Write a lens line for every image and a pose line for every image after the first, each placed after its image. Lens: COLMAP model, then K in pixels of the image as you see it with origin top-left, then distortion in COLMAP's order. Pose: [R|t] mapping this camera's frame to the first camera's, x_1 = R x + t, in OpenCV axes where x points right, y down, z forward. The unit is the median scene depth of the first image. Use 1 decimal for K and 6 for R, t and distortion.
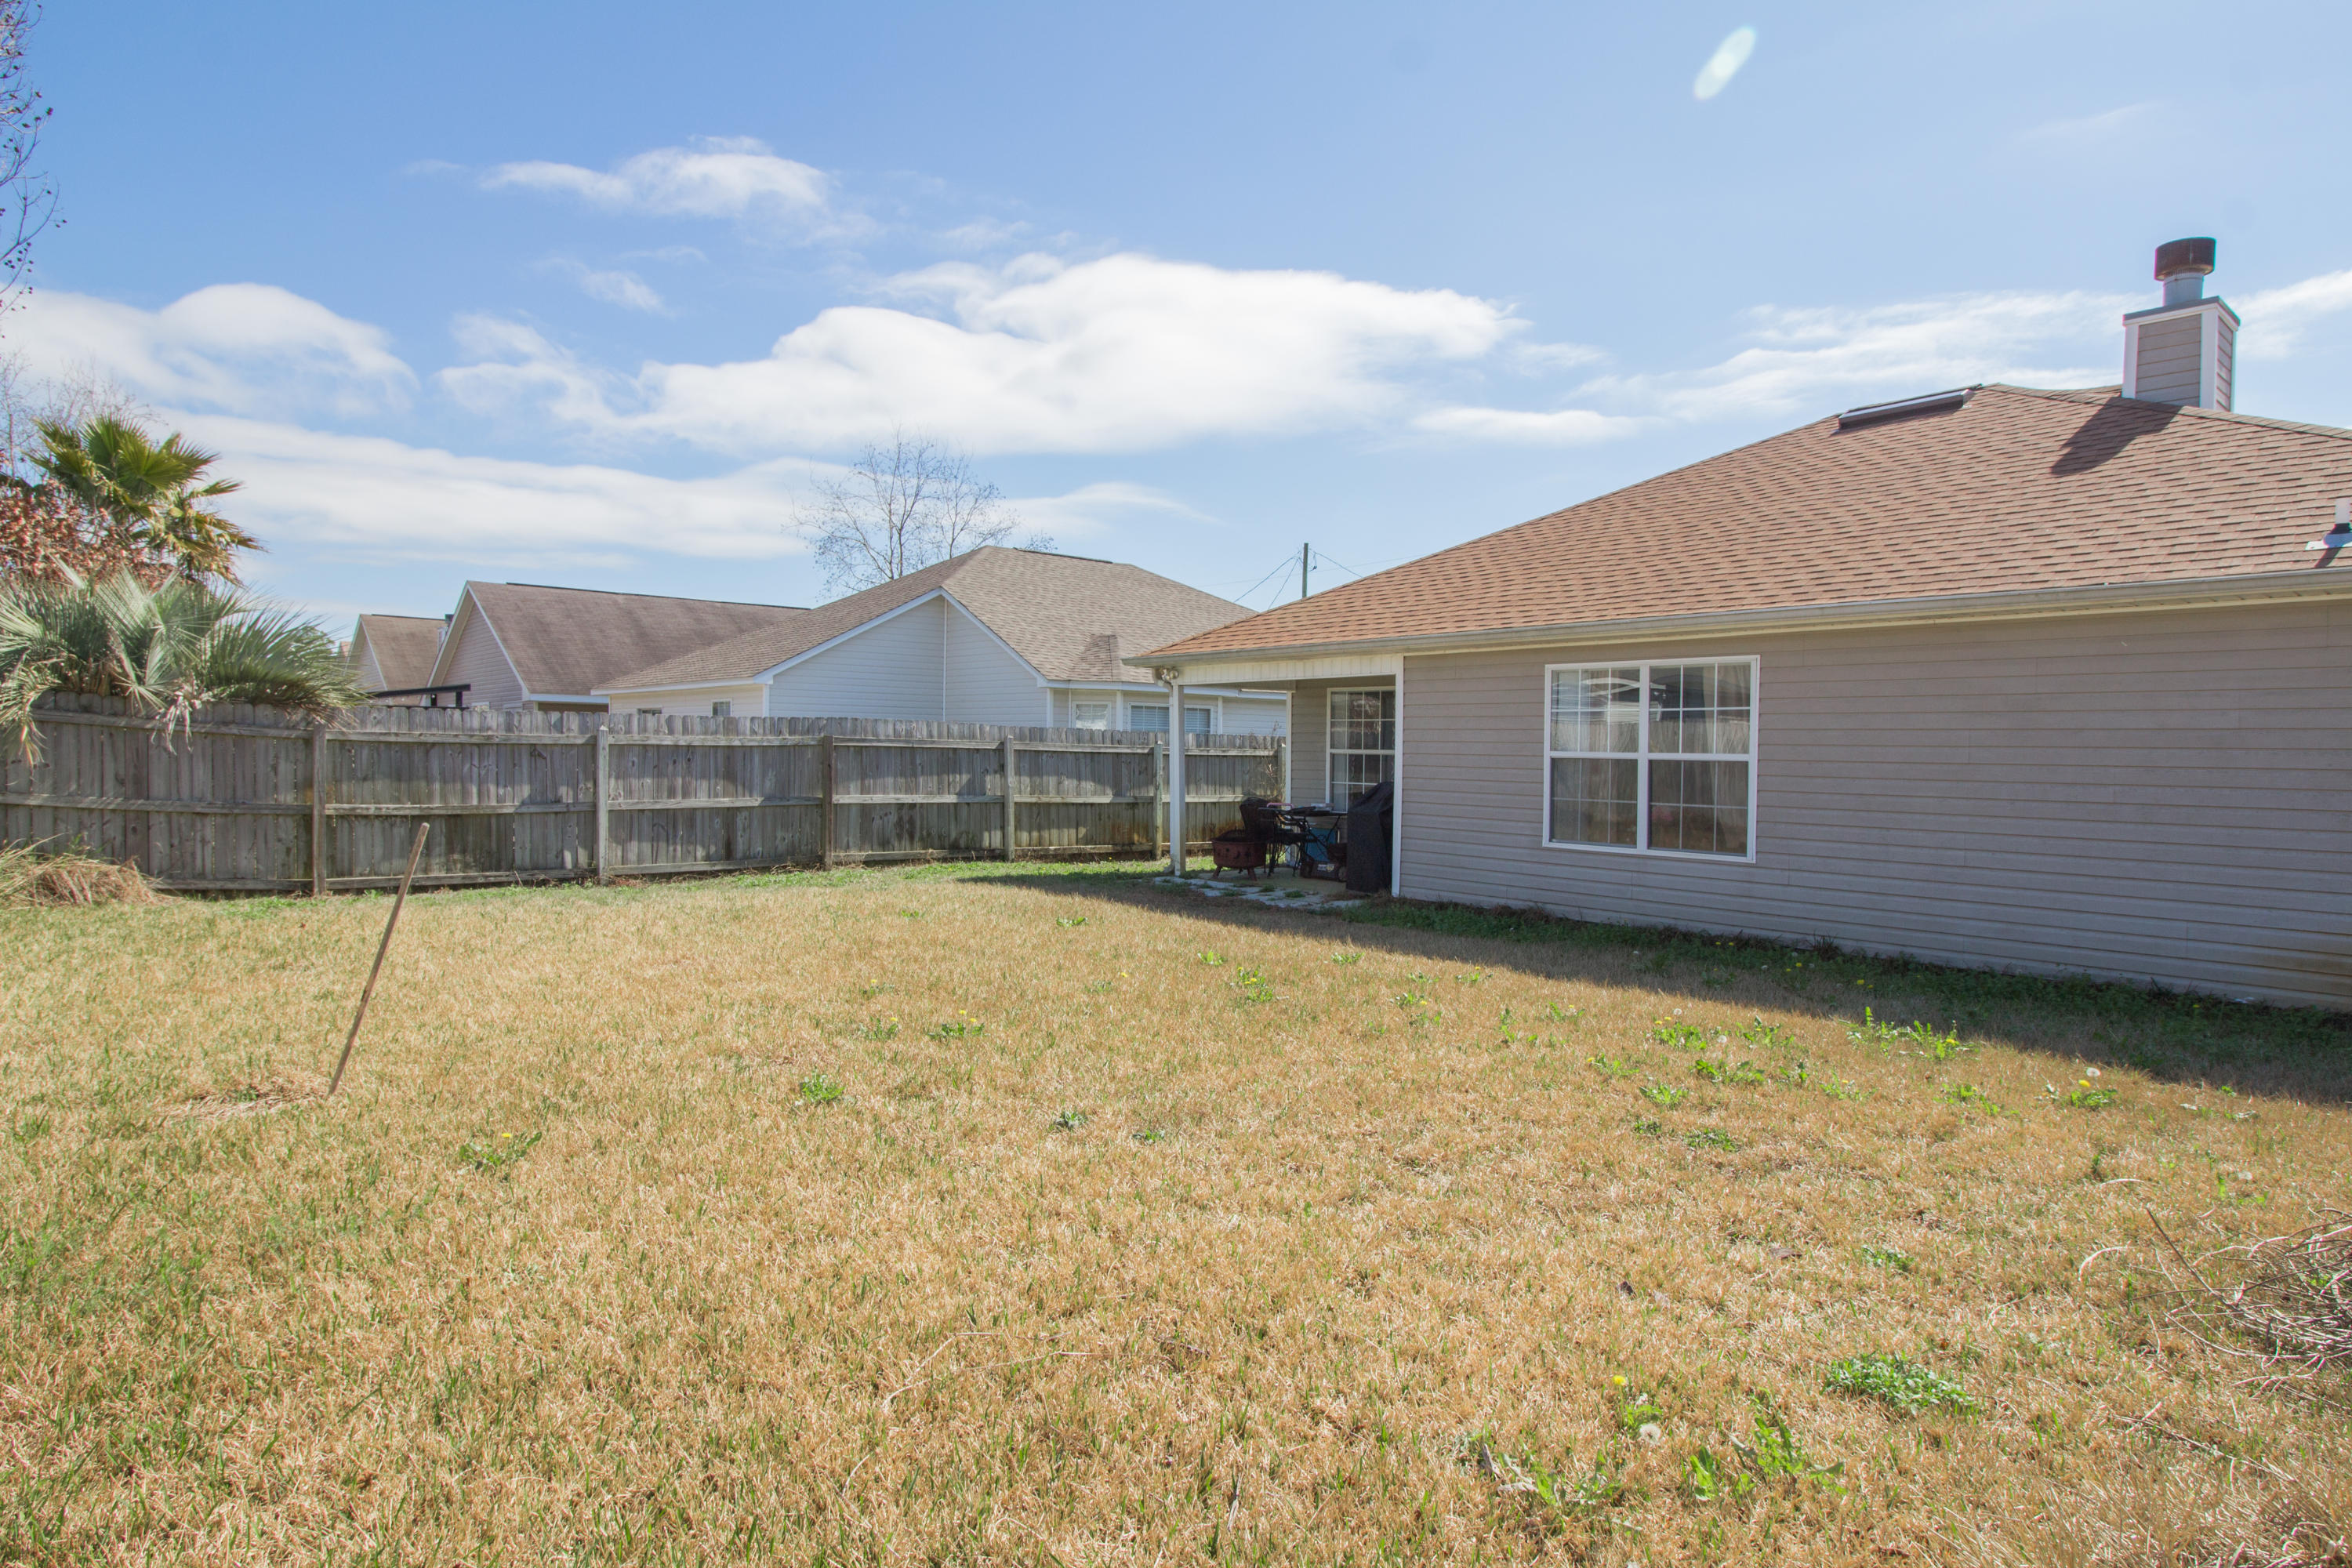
lens RADIAL K [[1285.9, 0, 1175.8], [0, 1285.9, 776.2], [0, 0, 1]] dist [-0.020033, -0.001649]
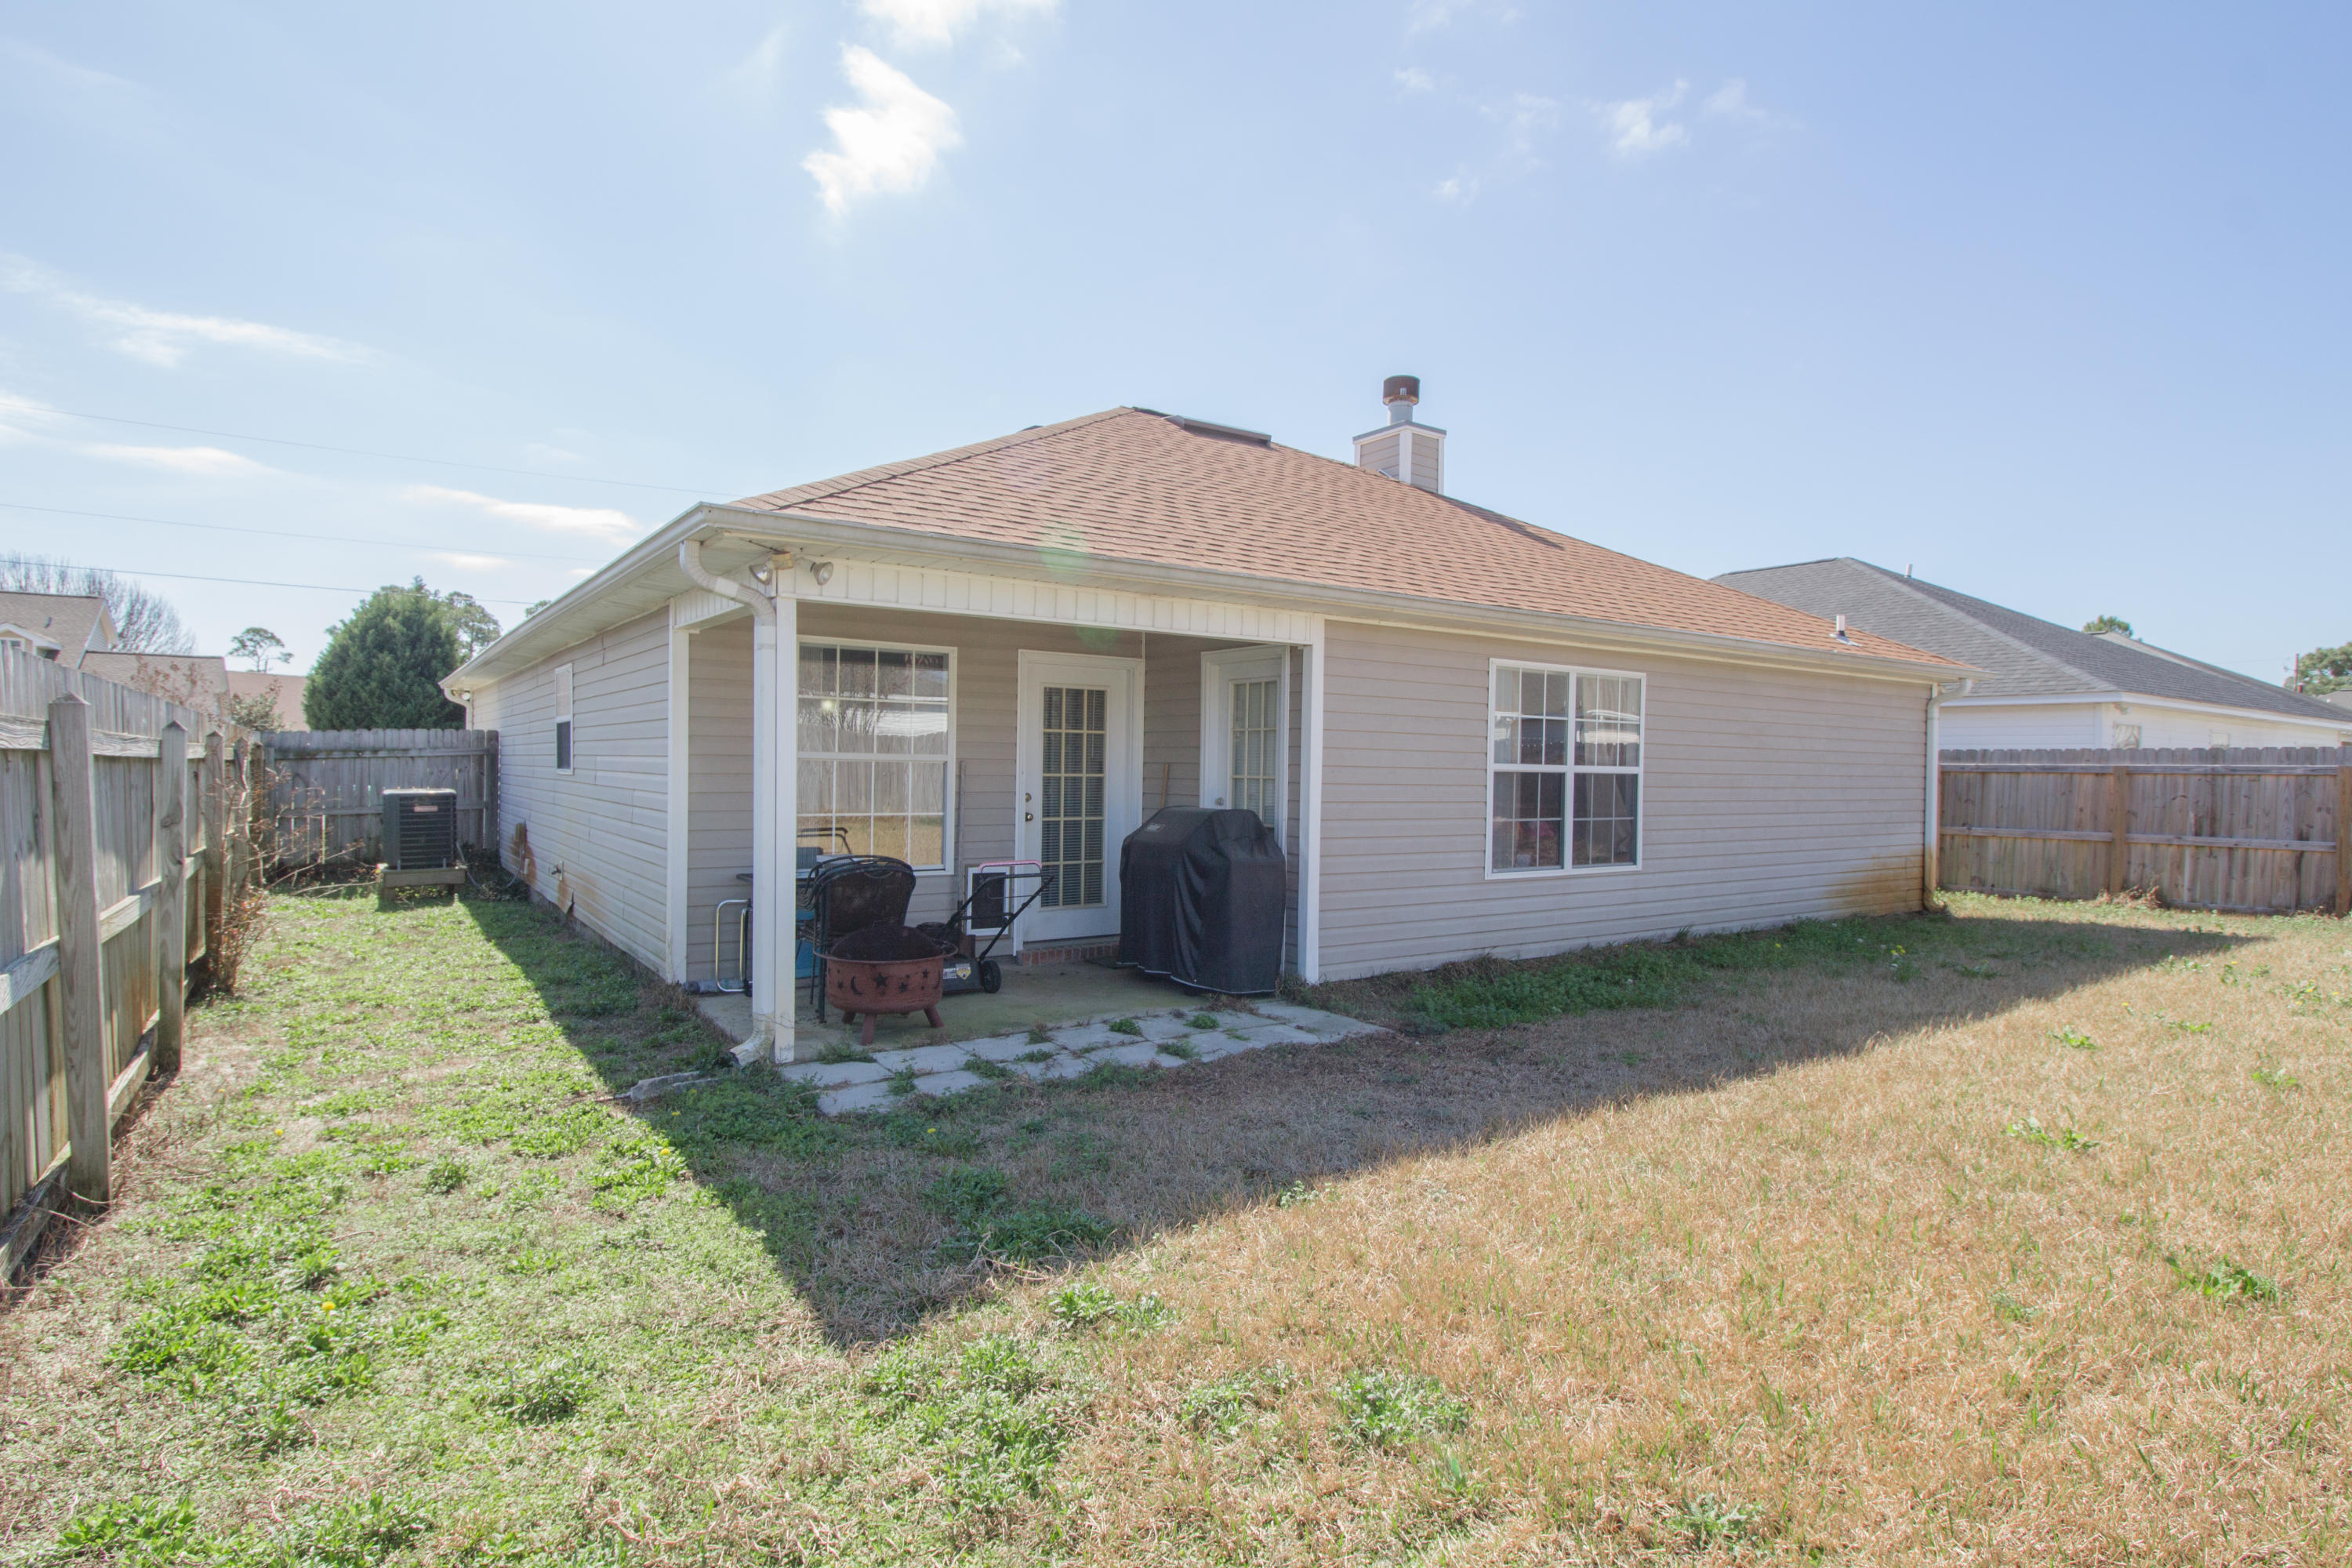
lens RADIAL K [[1166.4, 0, 1172.3], [0, 1166.4, 773.0], [0, 0, 1]] dist [-0.011252, -0.000190]
pose [[0.110829, -0.027243, 0.993466, -0.398932], [-0.000488, 0.999623, 0.027467, -0.028335], [-0.993839, -0.003529, 0.110774, 0.939861]]
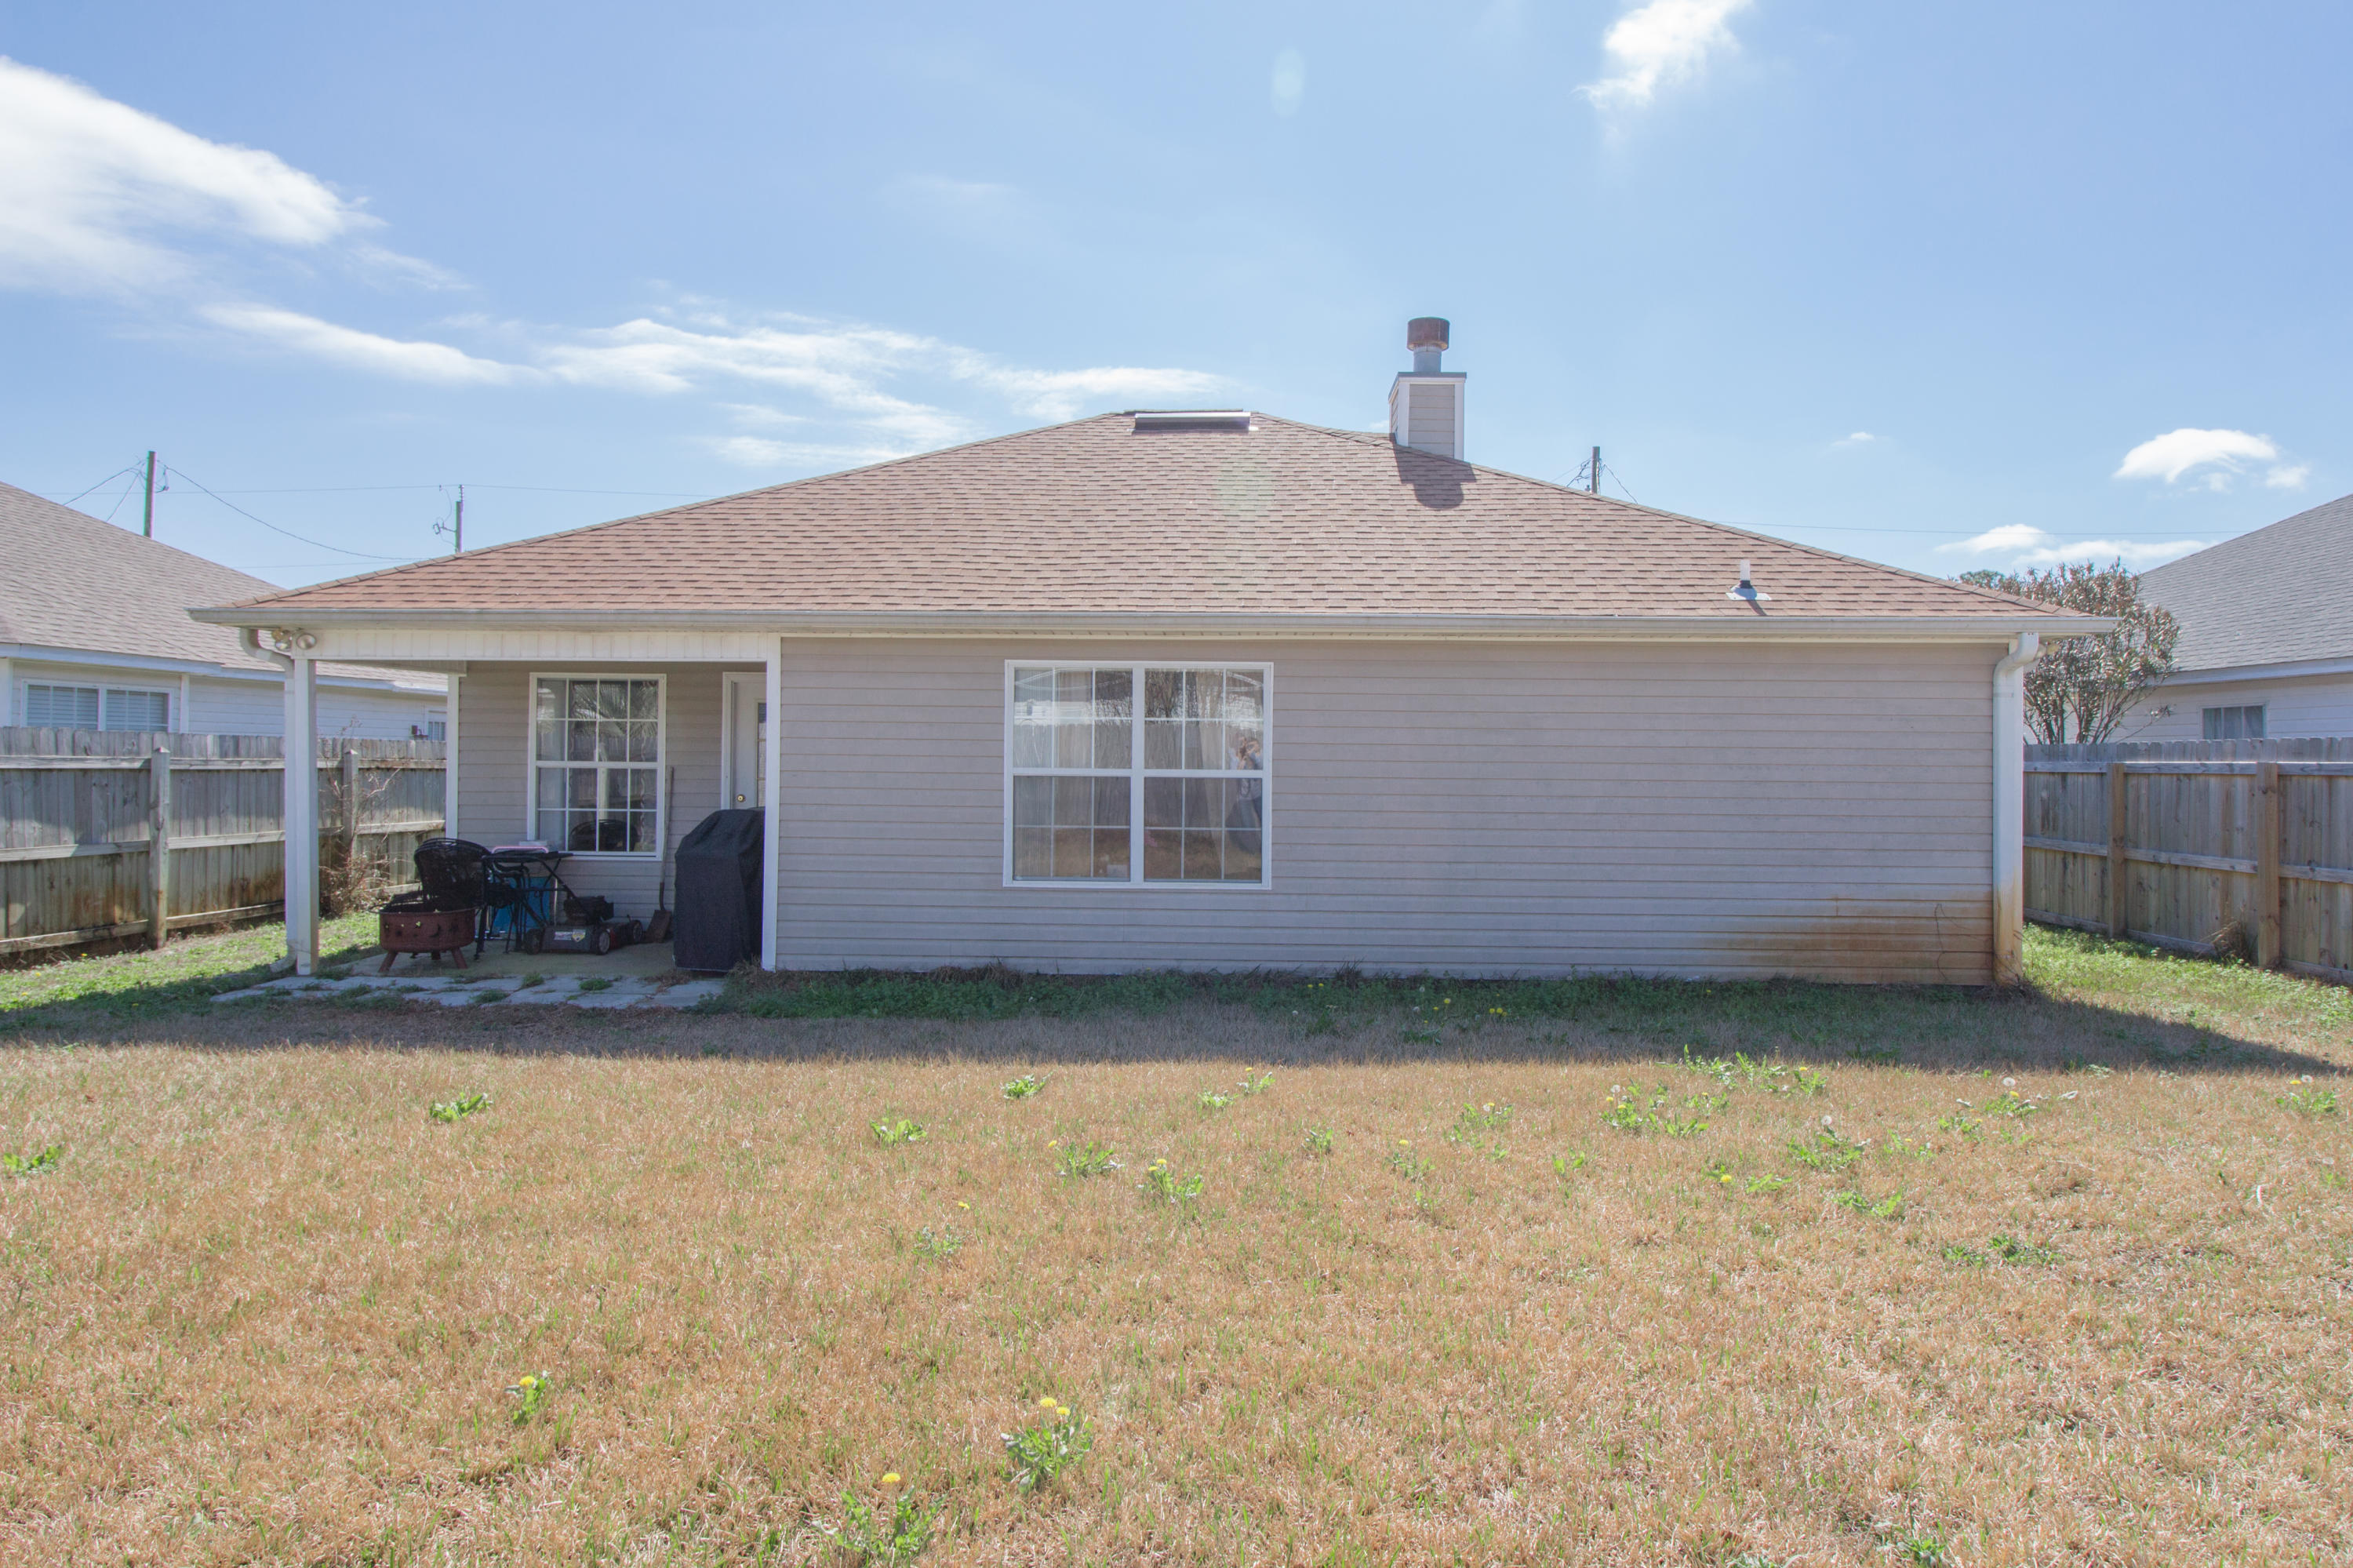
lens RADIAL K [[1359.4, 0, 1181.6], [0, 1359.4, 730.8], [0, 0, 1]] dist [-0.005737, -0.001648]
pose [[0.653052, 0.006476, 0.757285, -0.238369], [0.015474, 0.999641, -0.021893, -0.018463], [-0.757155, 0.026016, 0.652717, 0.303848]]
